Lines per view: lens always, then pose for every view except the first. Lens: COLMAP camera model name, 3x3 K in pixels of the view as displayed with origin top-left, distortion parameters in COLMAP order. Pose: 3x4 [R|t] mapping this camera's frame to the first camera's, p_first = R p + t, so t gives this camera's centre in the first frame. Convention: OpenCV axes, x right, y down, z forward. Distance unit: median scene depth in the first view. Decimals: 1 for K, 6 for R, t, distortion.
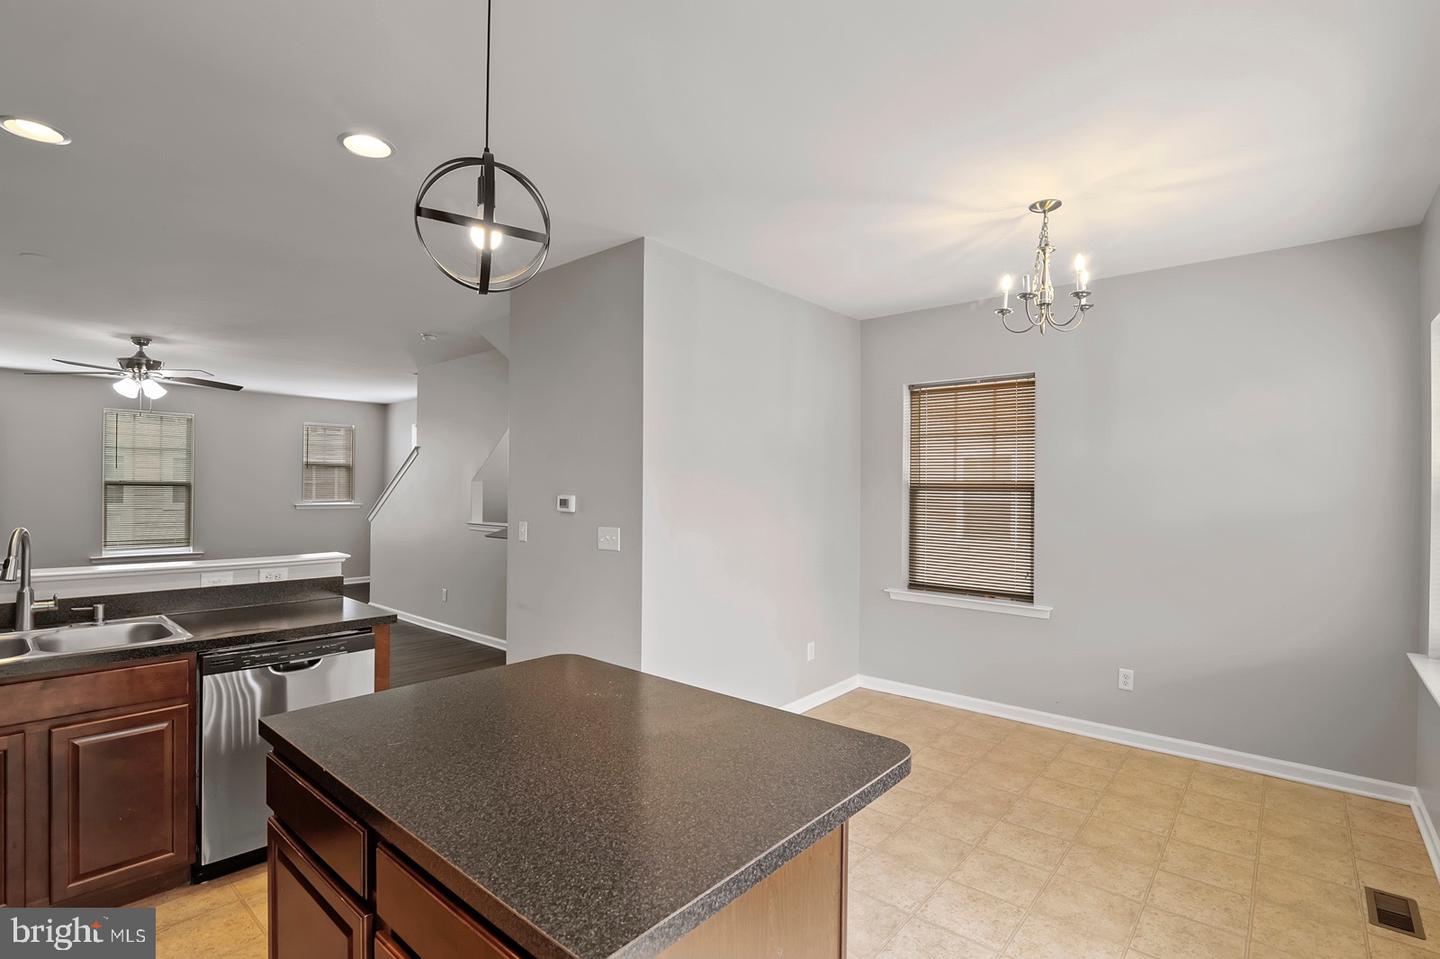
lens RADIAL K [[676.6, 0, 704.3], [0, 676.6, 489.1], [0, 0, 1]] dist [-0.005302, -0.001854]
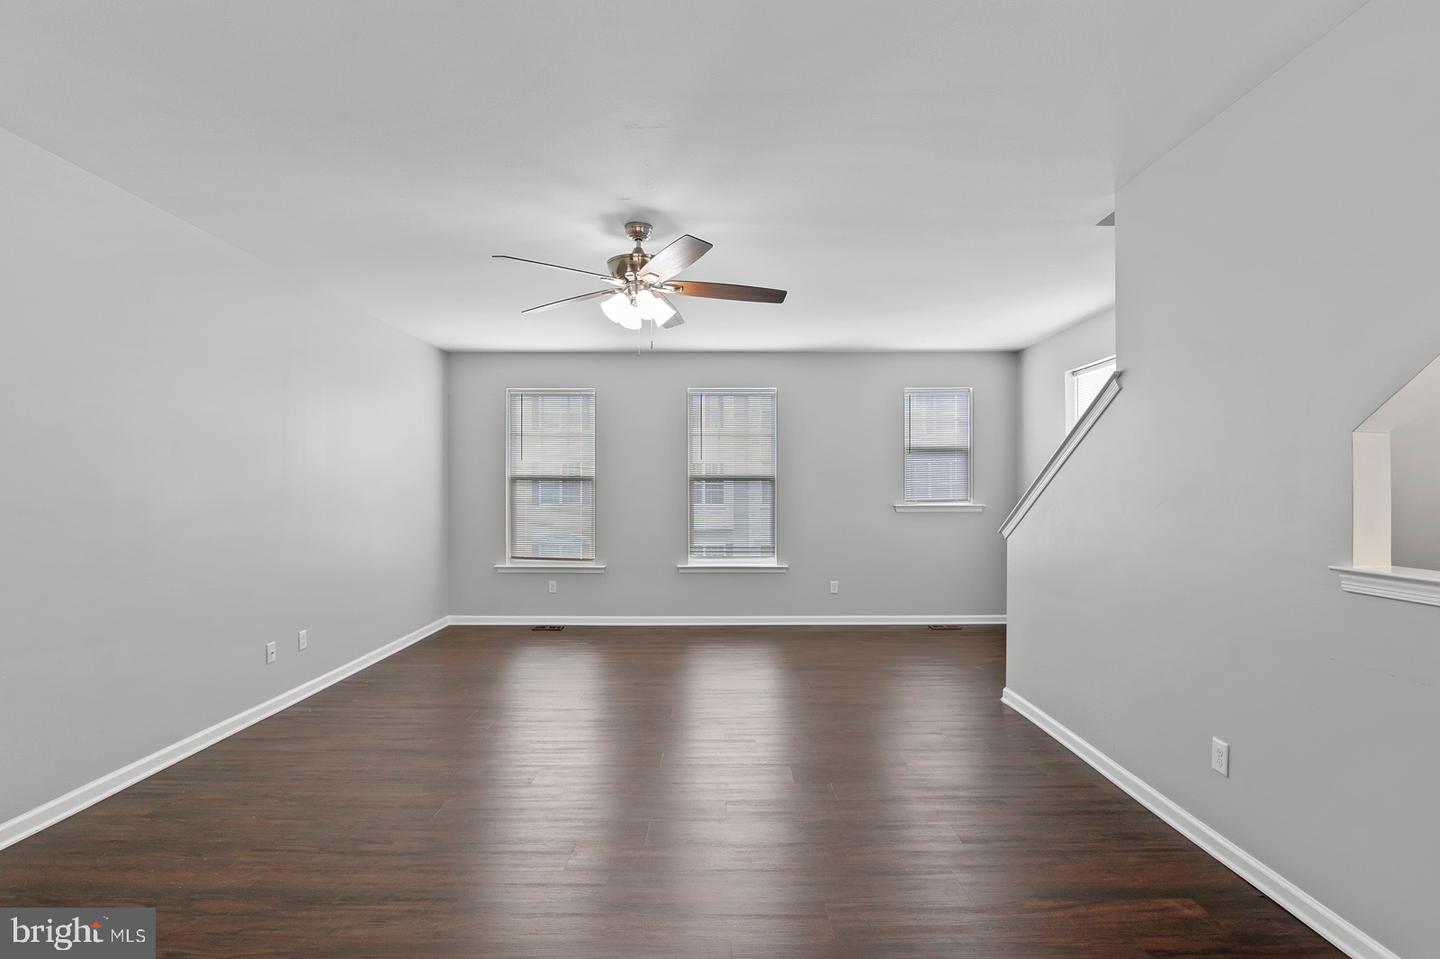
lens RADIAL K [[676.6, 0, 712.8], [0, 676.6, 486.7], [0, 0, 1]] dist [-0.005302, -0.001854]
pose [[0.666618, -0.012250, -0.745299, -0.222998], [0.009597, 0.999923, -0.007852, 0.008670], [0.745338, -0.001918, 0.666684, 0.418279]]
